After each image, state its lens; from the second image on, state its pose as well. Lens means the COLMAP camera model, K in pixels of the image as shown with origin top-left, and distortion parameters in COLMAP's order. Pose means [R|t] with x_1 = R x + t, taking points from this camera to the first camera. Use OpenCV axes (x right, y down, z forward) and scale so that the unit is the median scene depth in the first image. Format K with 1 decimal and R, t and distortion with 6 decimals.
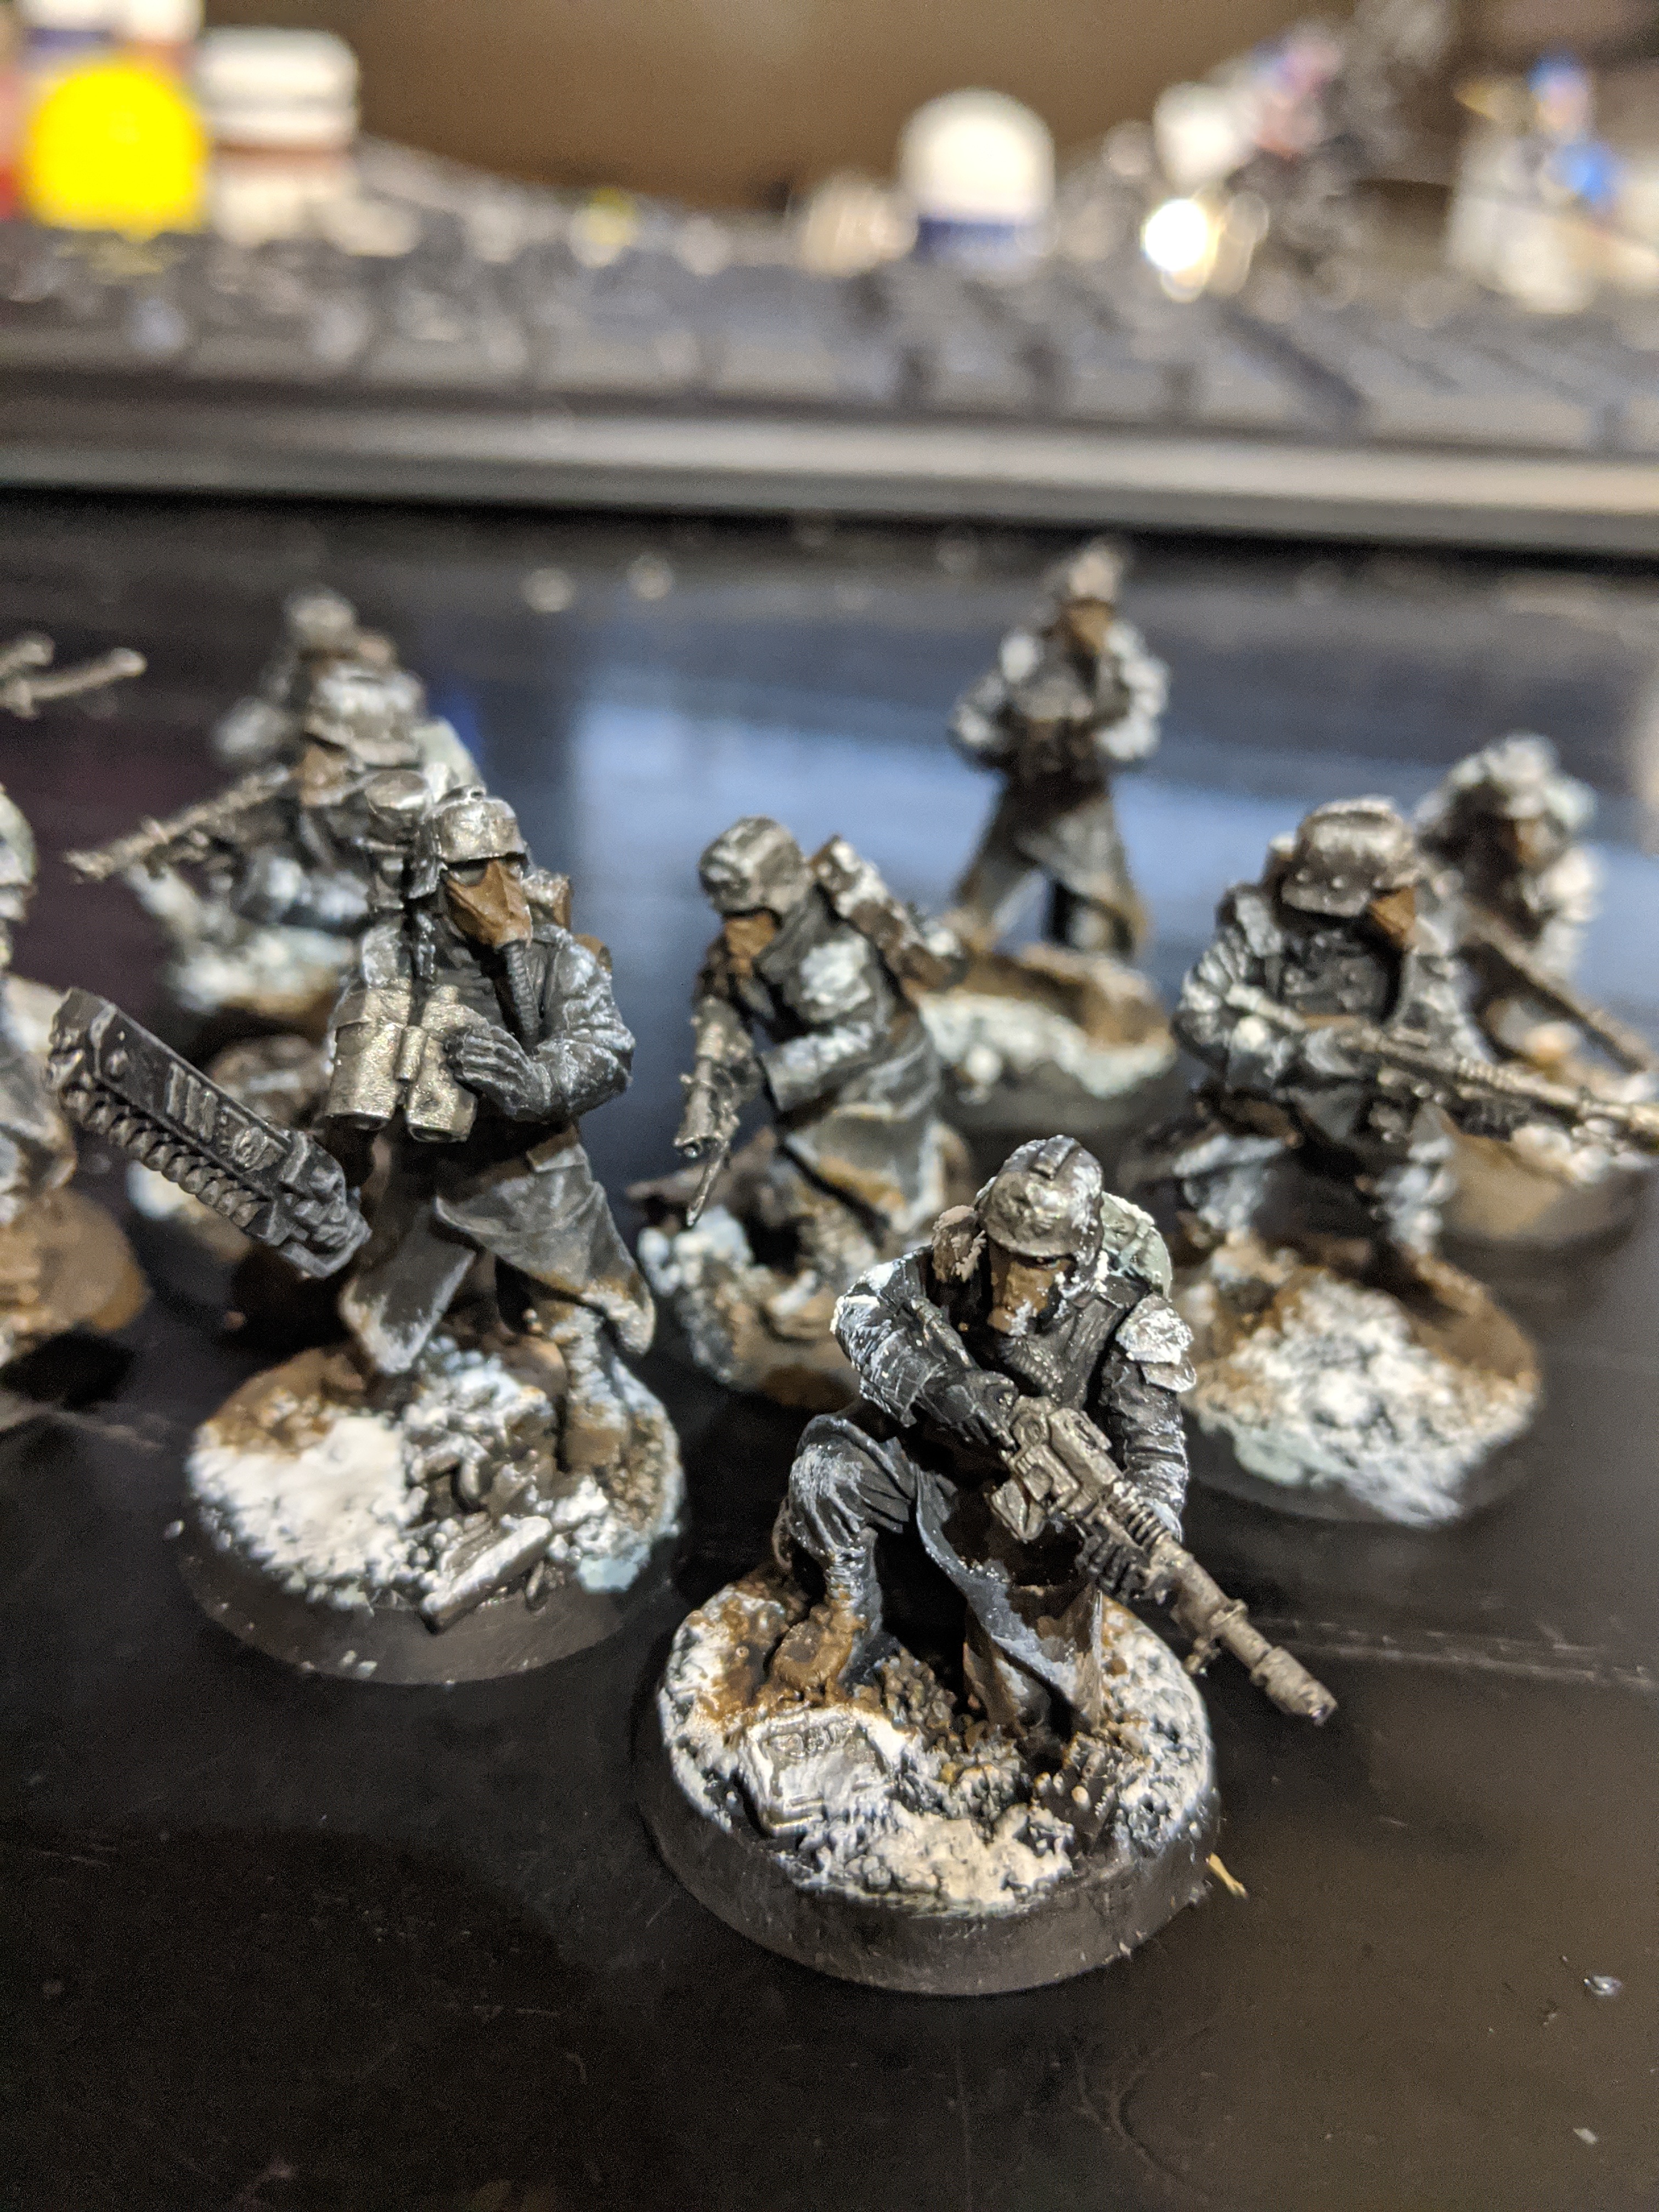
lens RADIAL K [[1713.7, 0, 810.5], [0, 1713.7, 1102.4], [0, 0, 1]] dist [0.057680, -0.249697]
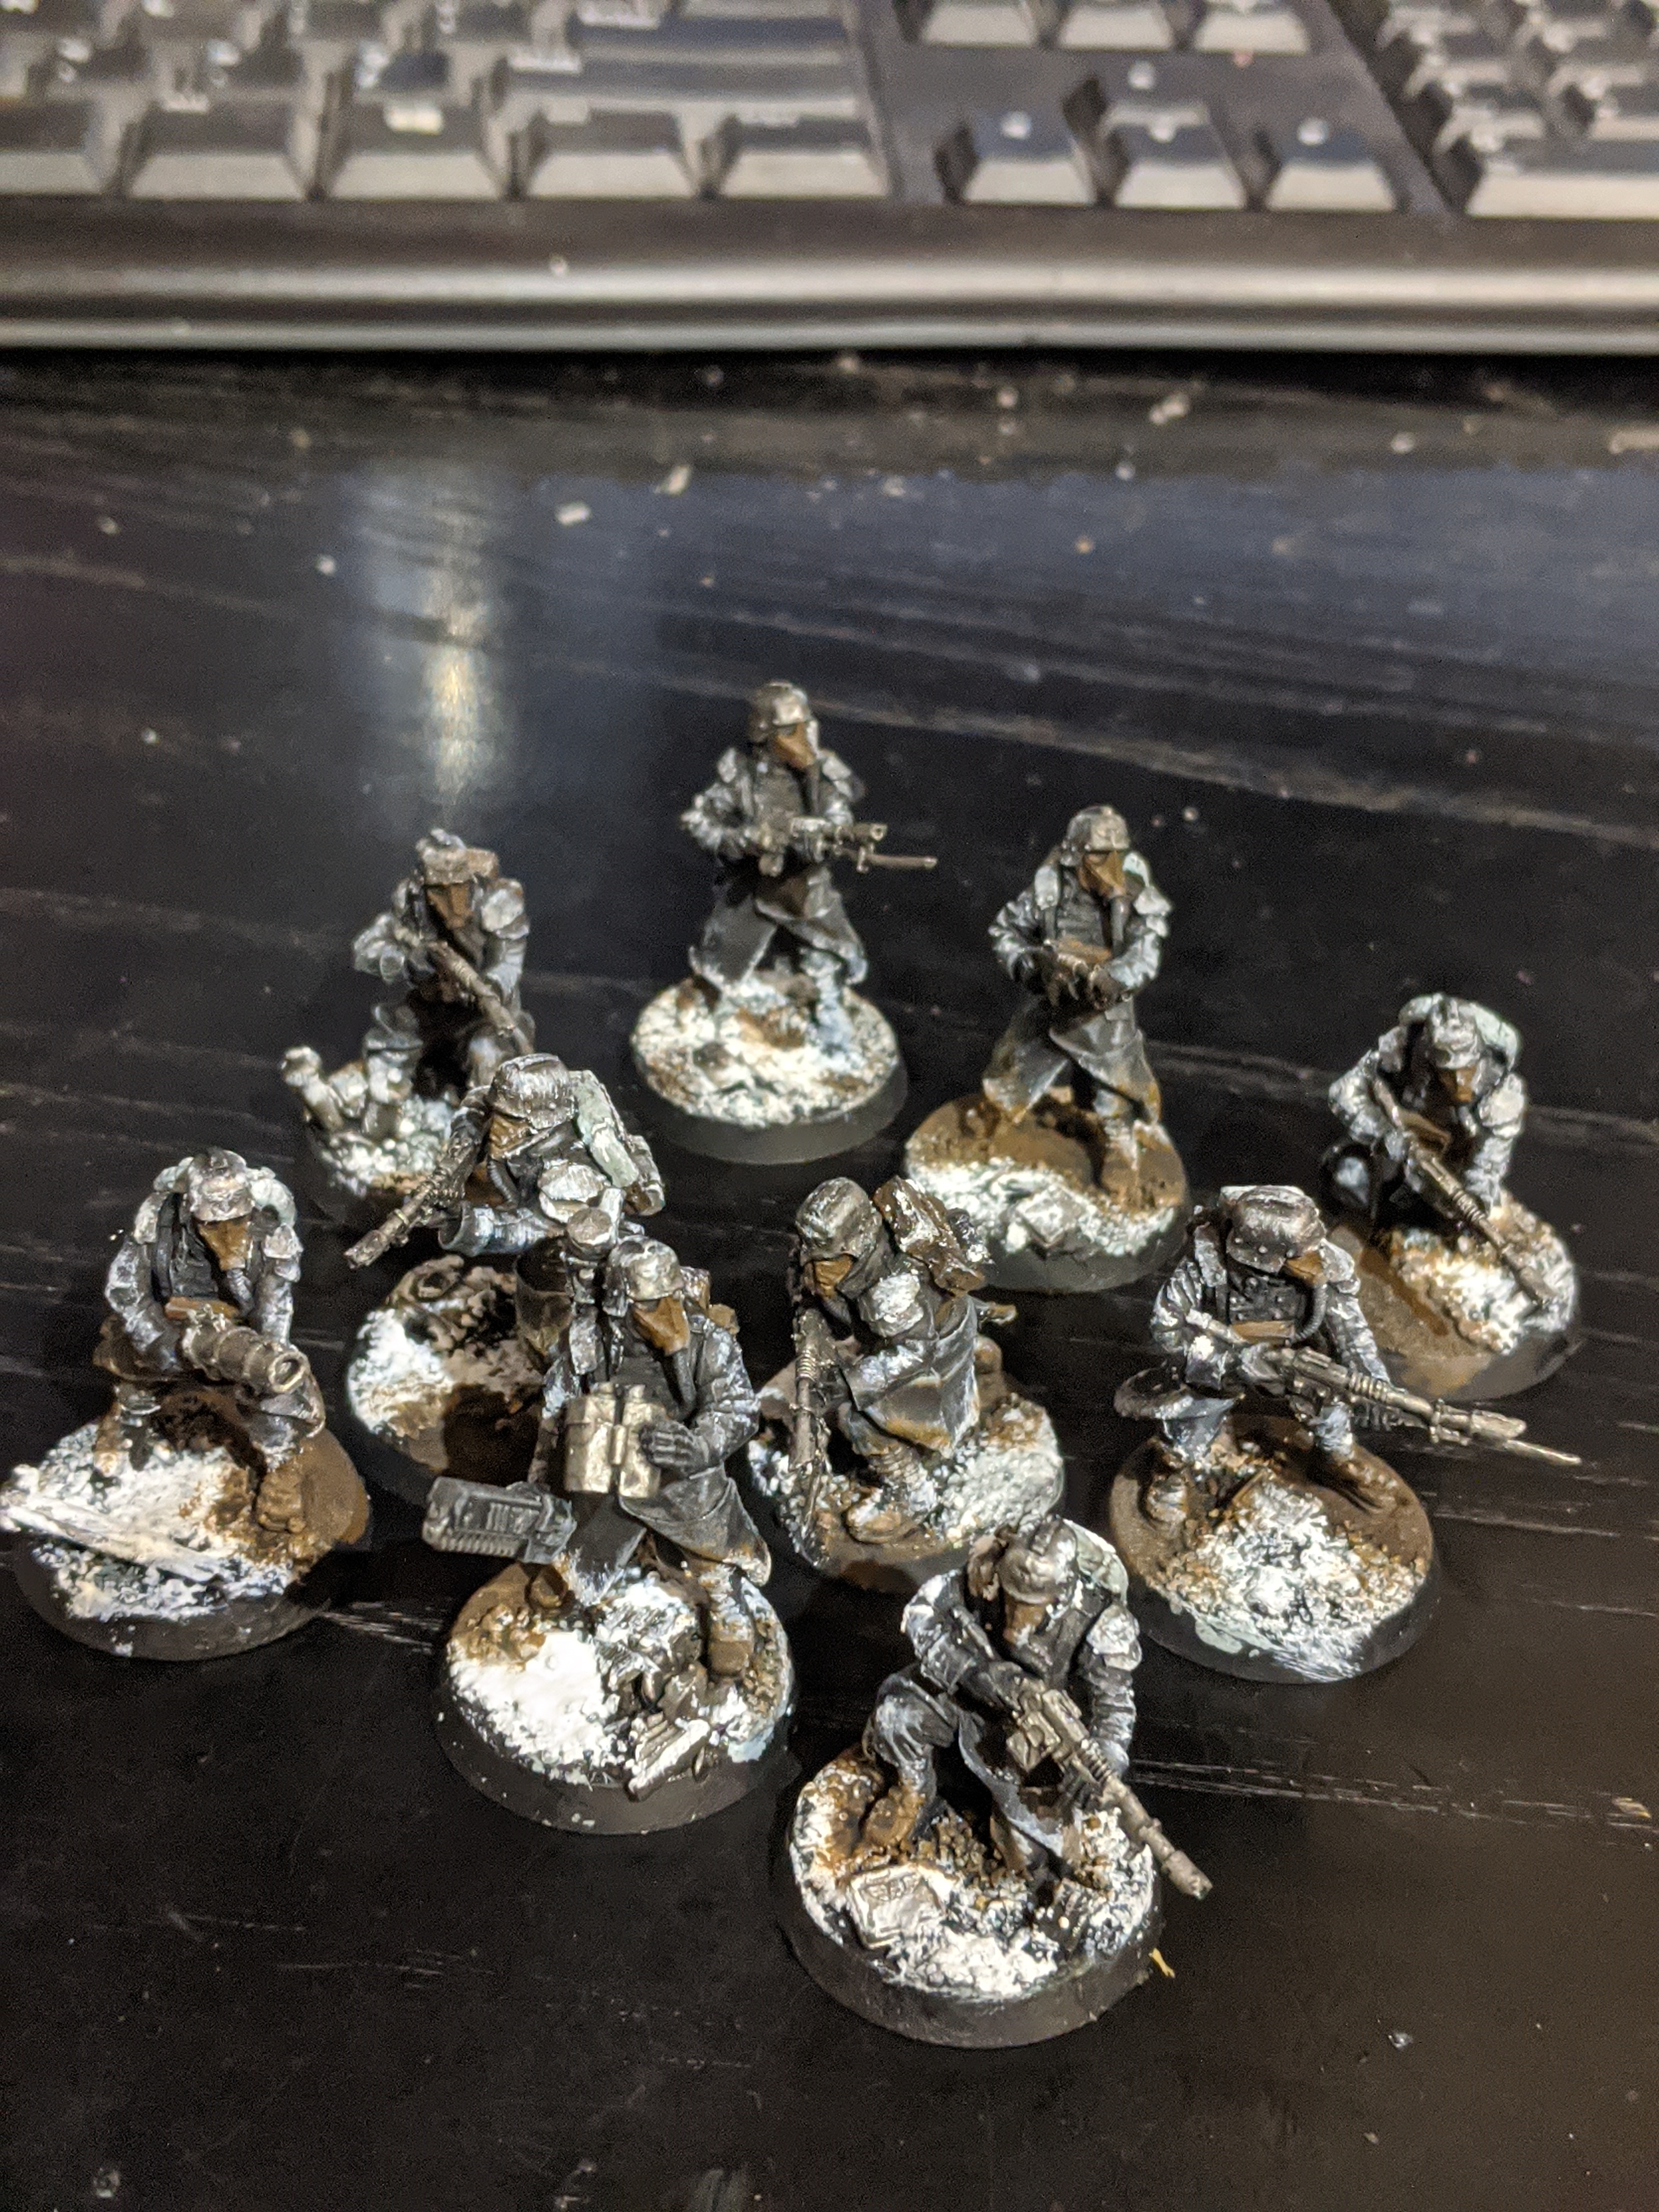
lens RADIAL K [[1948.8, 0, 829.5], [0, 1948.8, 1106.0], [0, 0, 1]] dist [0.008555, -0.085482]
pose [[0.999848, -0.014131, -0.010169, -0.025869], [0.015038, 0.995315, 0.095508, -0.456468], [0.008772, -0.095646, 0.995377, -0.626872]]
